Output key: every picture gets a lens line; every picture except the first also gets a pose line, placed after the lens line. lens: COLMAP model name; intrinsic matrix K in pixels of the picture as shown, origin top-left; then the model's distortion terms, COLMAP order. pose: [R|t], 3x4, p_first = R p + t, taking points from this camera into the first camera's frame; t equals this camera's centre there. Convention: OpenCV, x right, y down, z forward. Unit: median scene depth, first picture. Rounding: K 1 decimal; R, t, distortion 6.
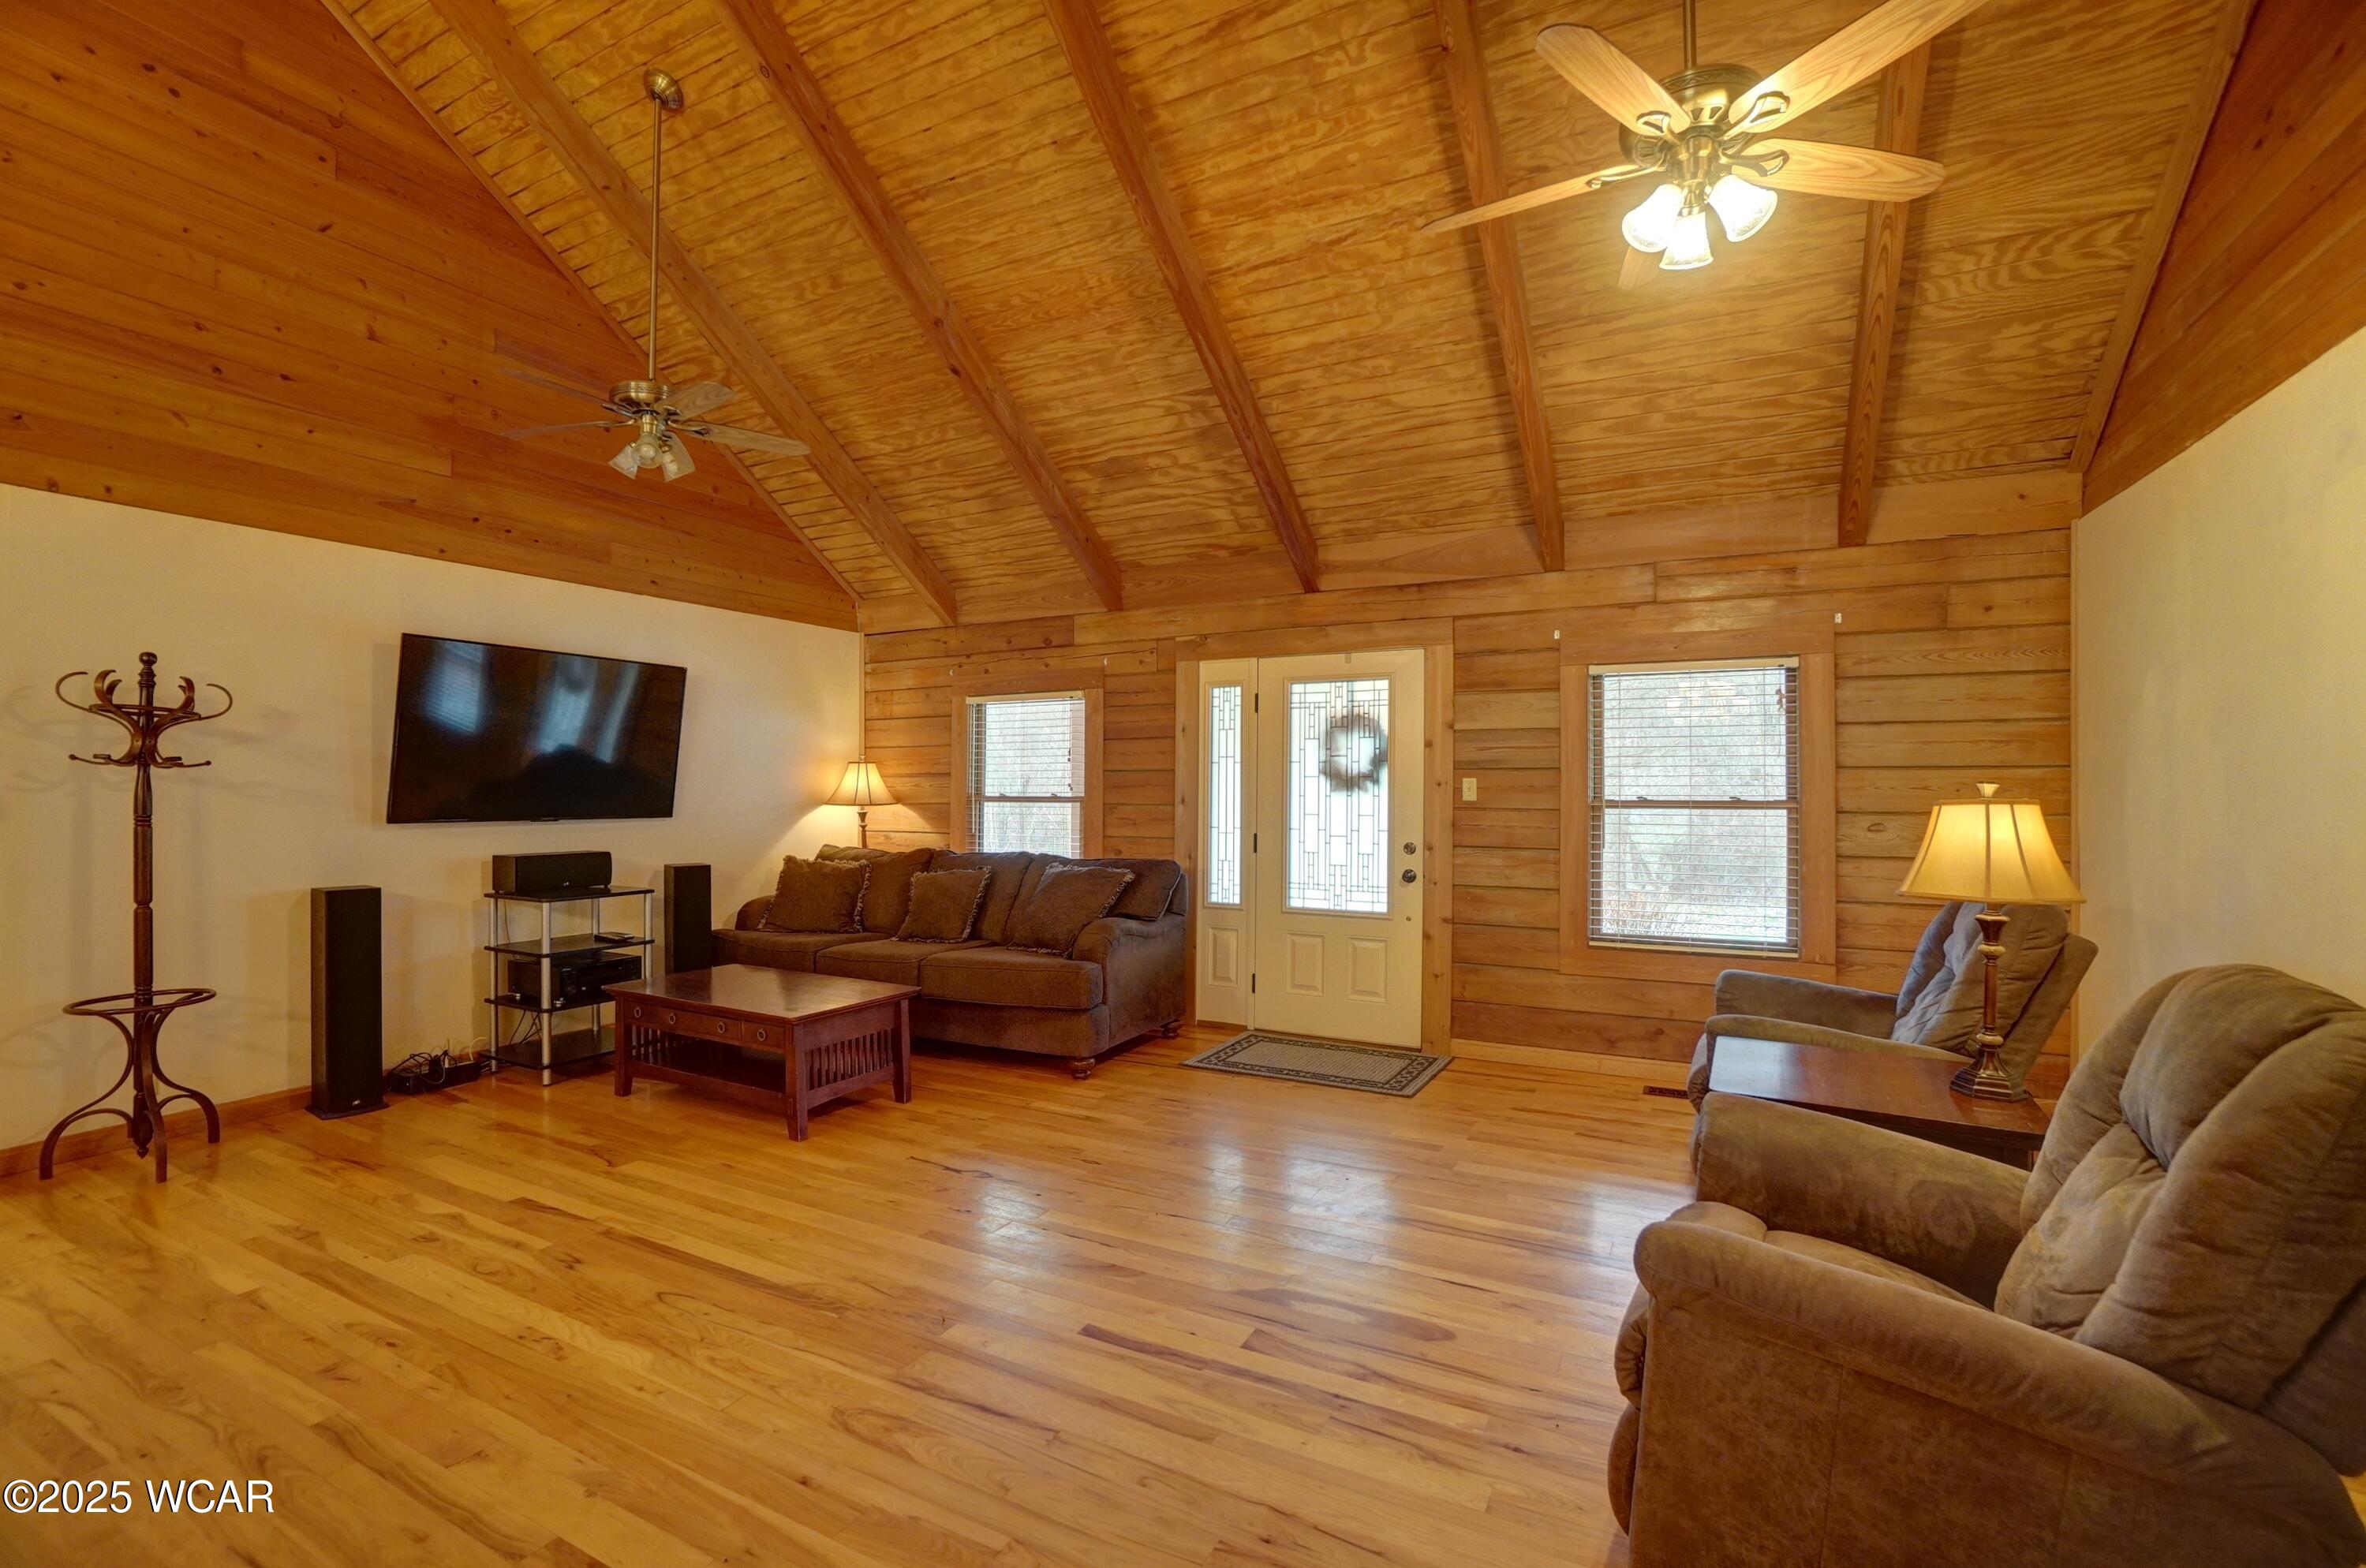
lens RADIAL K [[1047.0, 0, 1153.2], [0, 1047.0, 786.5], [0, 0, 1]] dist [-0.064250, 0.024070]
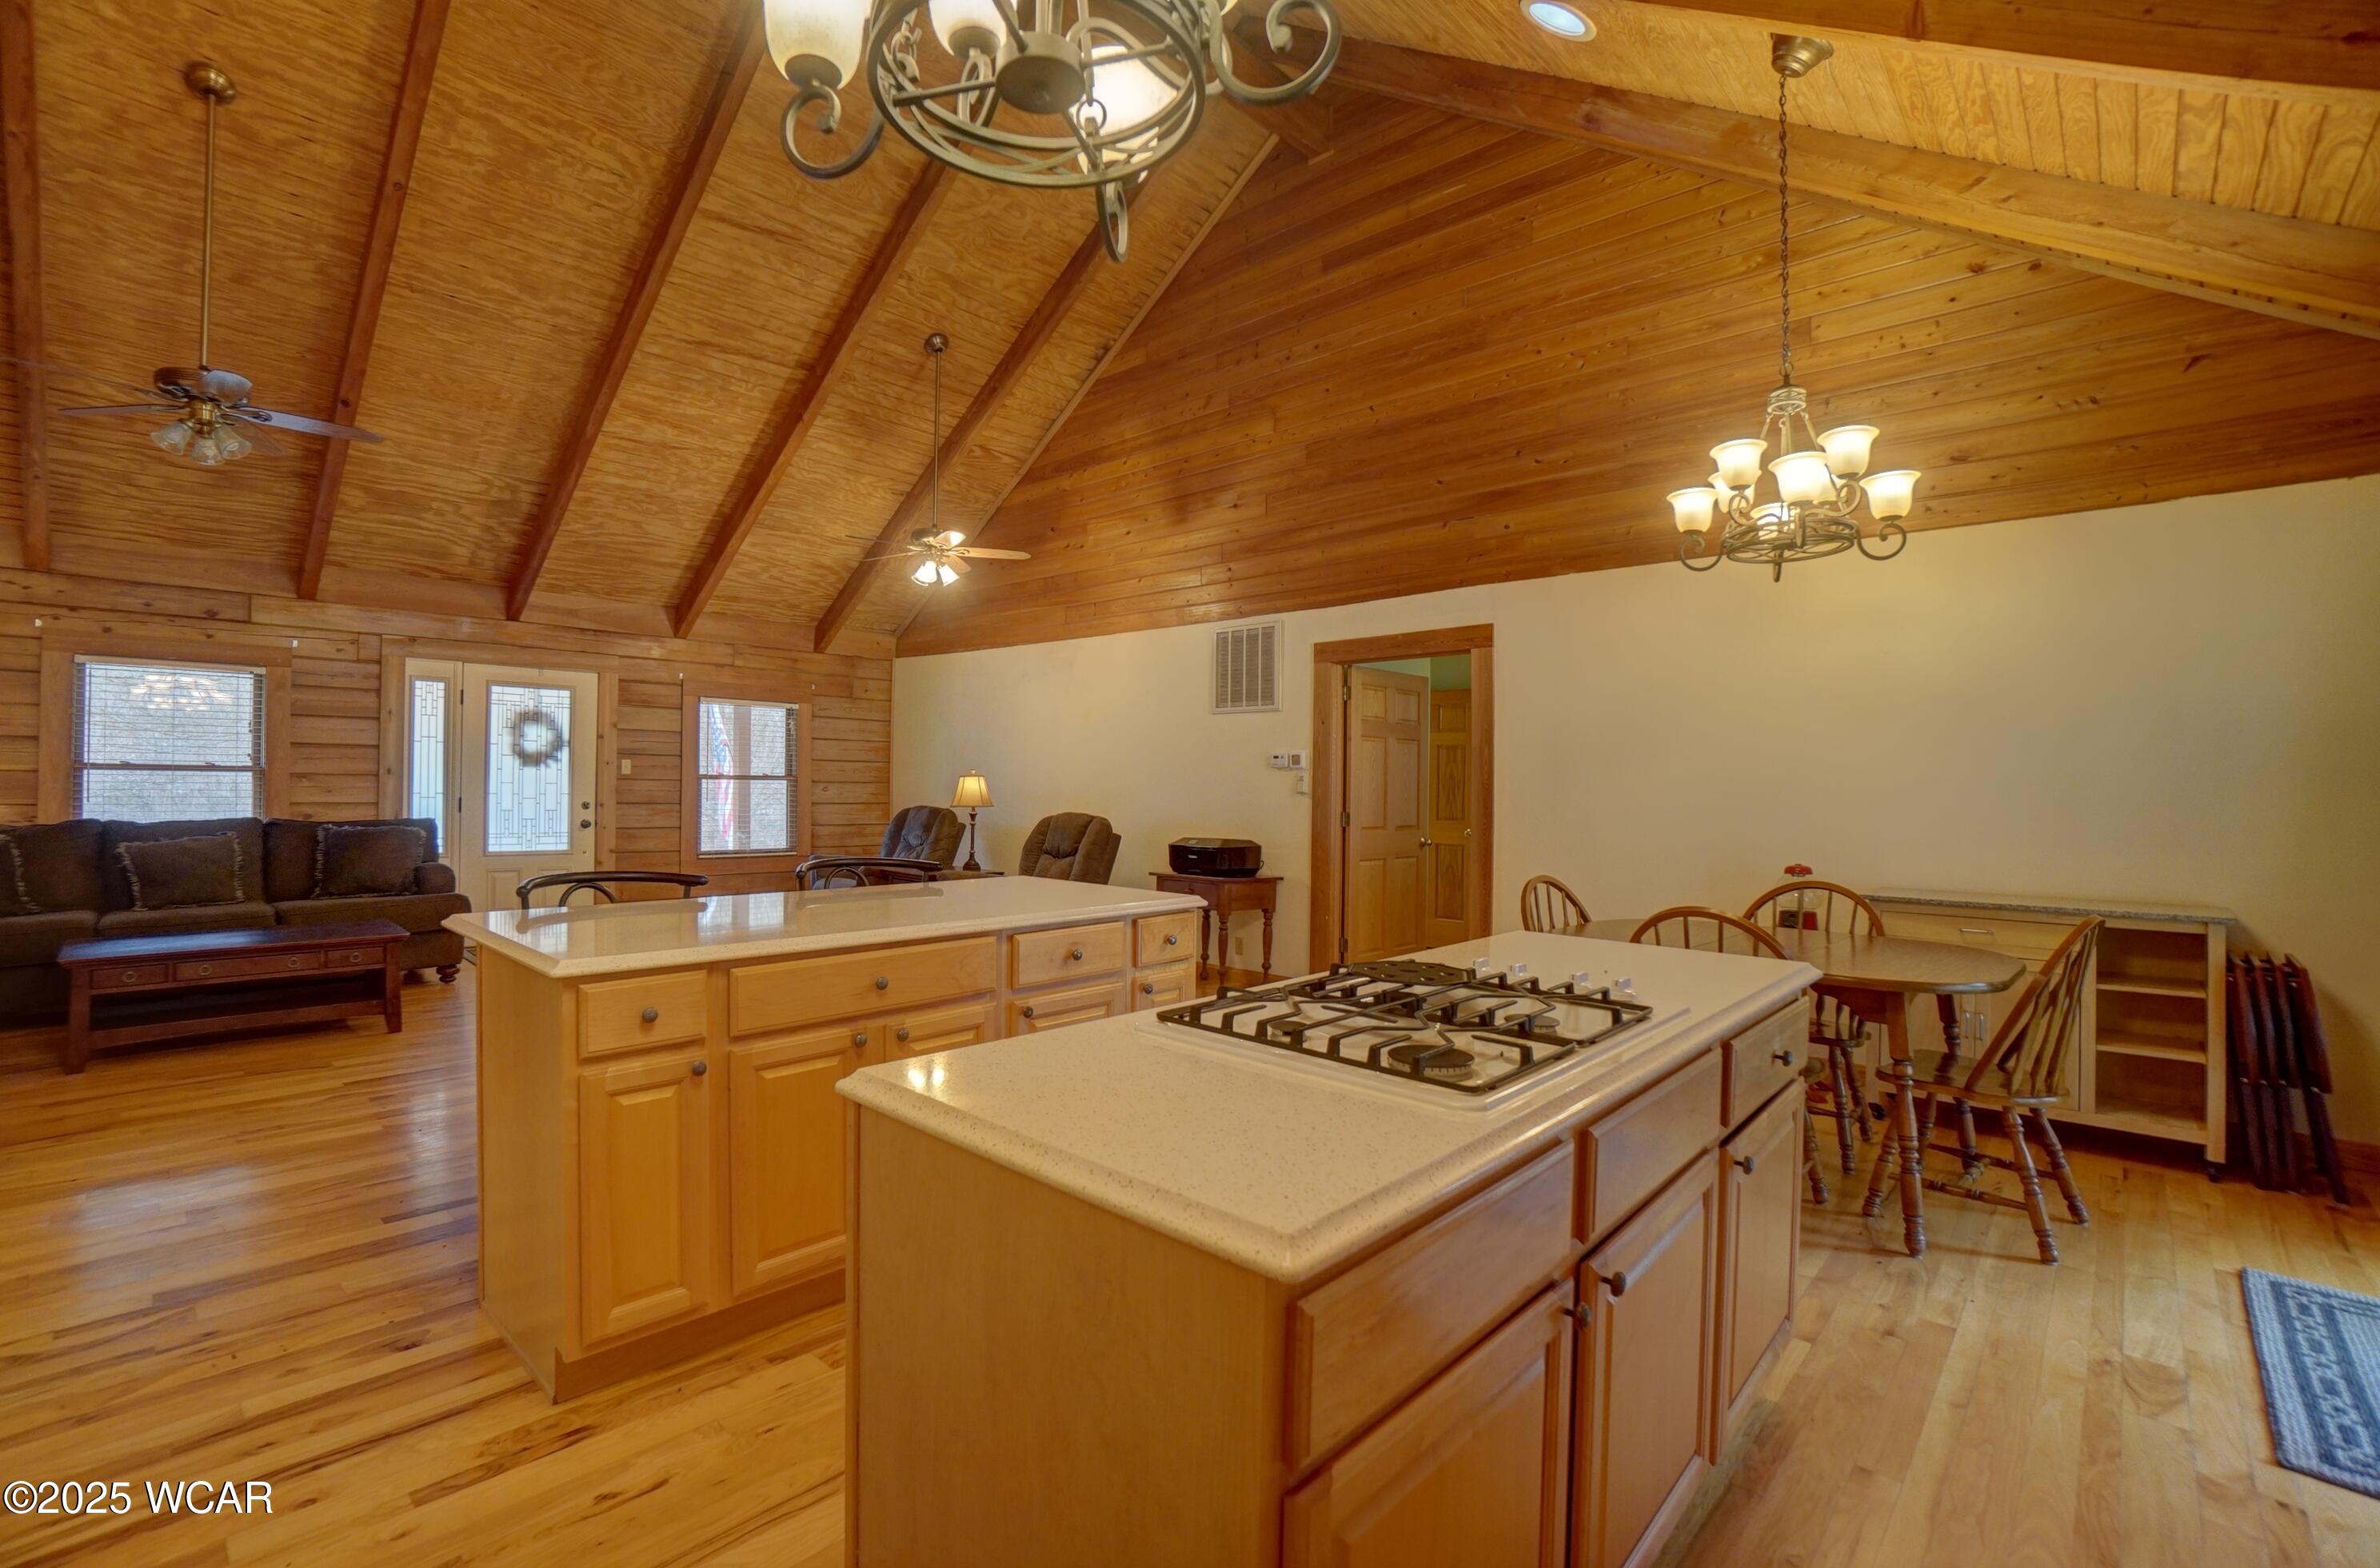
lens RADIAL K [[1049.0, 0, 1152.9], [0, 1049.0, 781.1], [0, 0, 1]] dist [-0.070053, 0.023684]
pose [[0.261674, 0.004379, 0.965146, -1.002426], [-0.018941, 0.999820, 0.000599, 0.008514], [-0.964971, -0.018438, 0.261710, -0.179614]]
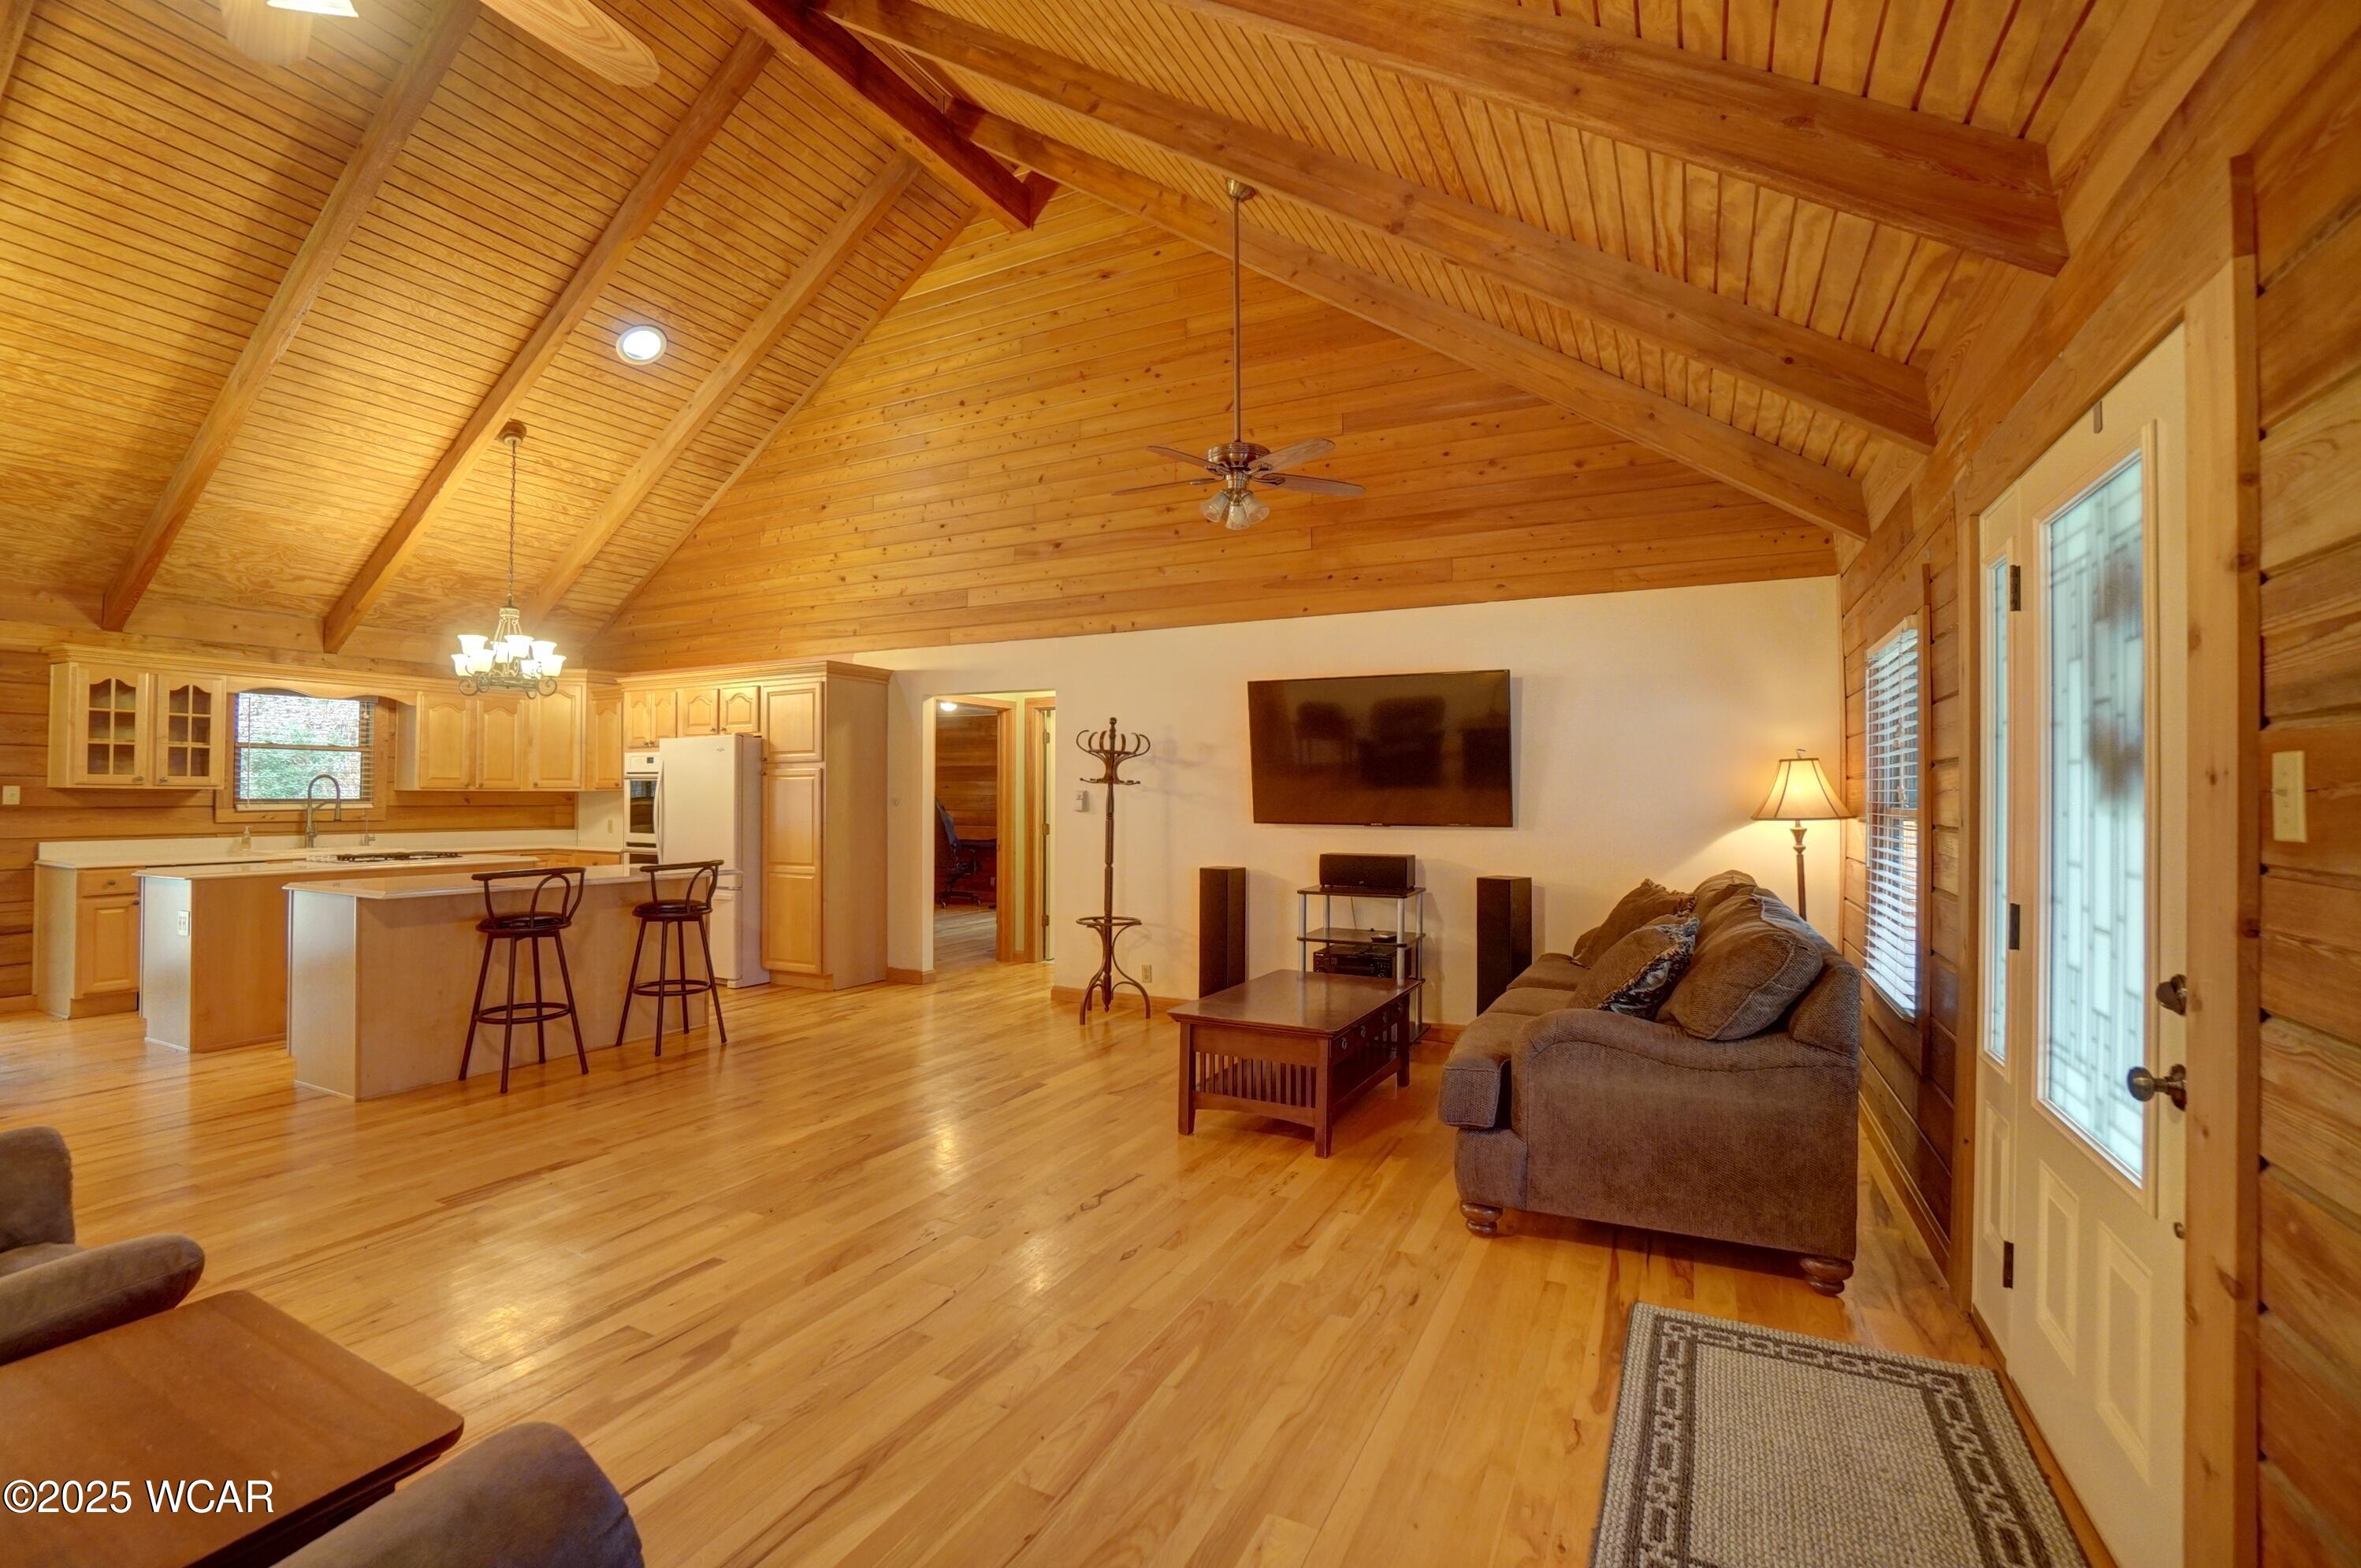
lens RADIAL K [[1040.2, 0, 1142.2], [0, 1040.2, 779.5], [0, 0, 1]] dist [-0.058326, 0.000096]
pose [[0.013389, -0.017351, -0.999760, 0.539191], [0.001276, 0.999849, -0.017336, 0.002386], [0.999910, -0.001044, 0.013410, 0.719286]]
